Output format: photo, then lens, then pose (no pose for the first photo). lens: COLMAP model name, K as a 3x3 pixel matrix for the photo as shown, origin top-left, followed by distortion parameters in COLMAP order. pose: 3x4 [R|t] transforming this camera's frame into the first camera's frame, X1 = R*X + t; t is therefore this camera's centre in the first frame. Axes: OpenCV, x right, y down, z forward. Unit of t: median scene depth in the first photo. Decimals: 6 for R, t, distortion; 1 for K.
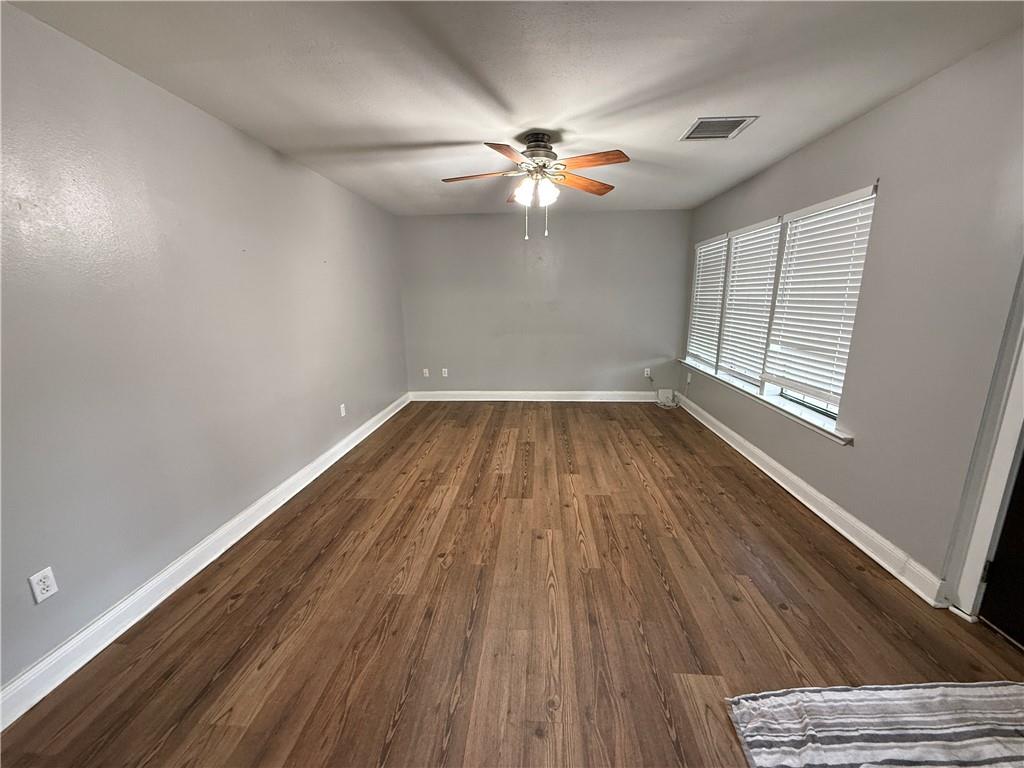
lens RADIAL K [[410.4, 0, 504.2], [0, 410.4, 384.7], [0, 0, 1]] dist [0.006664, -0.001456]
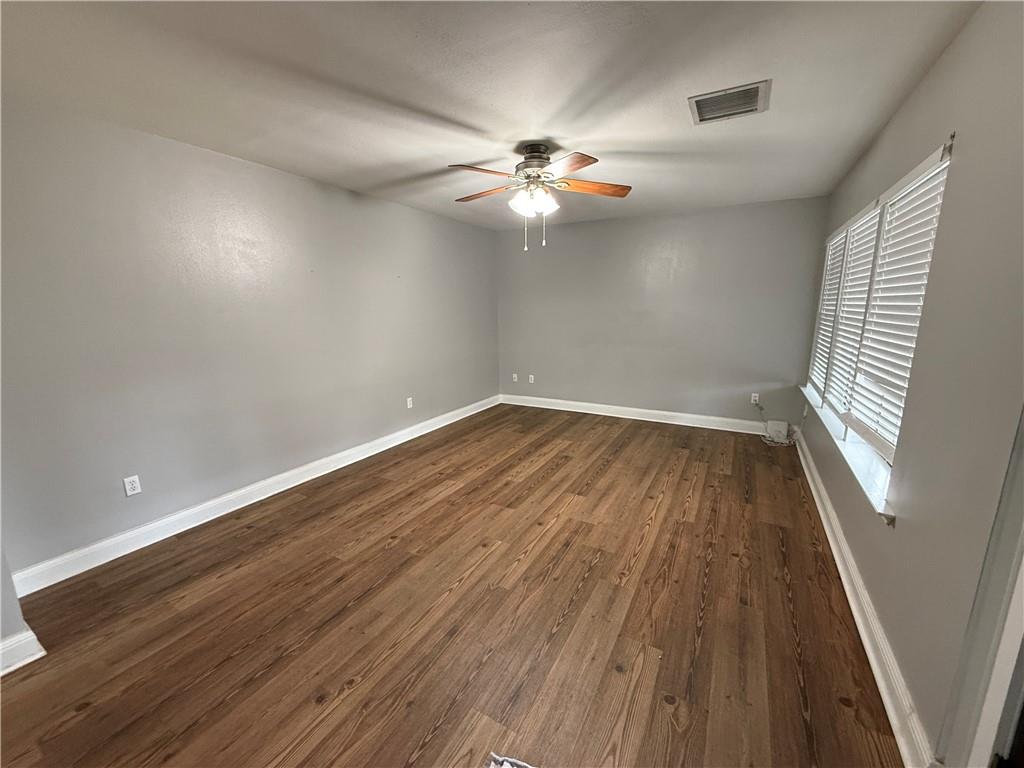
lens RADIAL K [[410.4, 0, 513.6], [0, 410.4, 384.0], [0, 0, 1]] dist [0.006664, -0.001456]
pose [[0.900063, 0.084777, -0.427434, 0.472411], [-0.092775, 0.995685, 0.002126, -0.027356], [0.425770, 0.037742, 0.904044, 0.089872]]
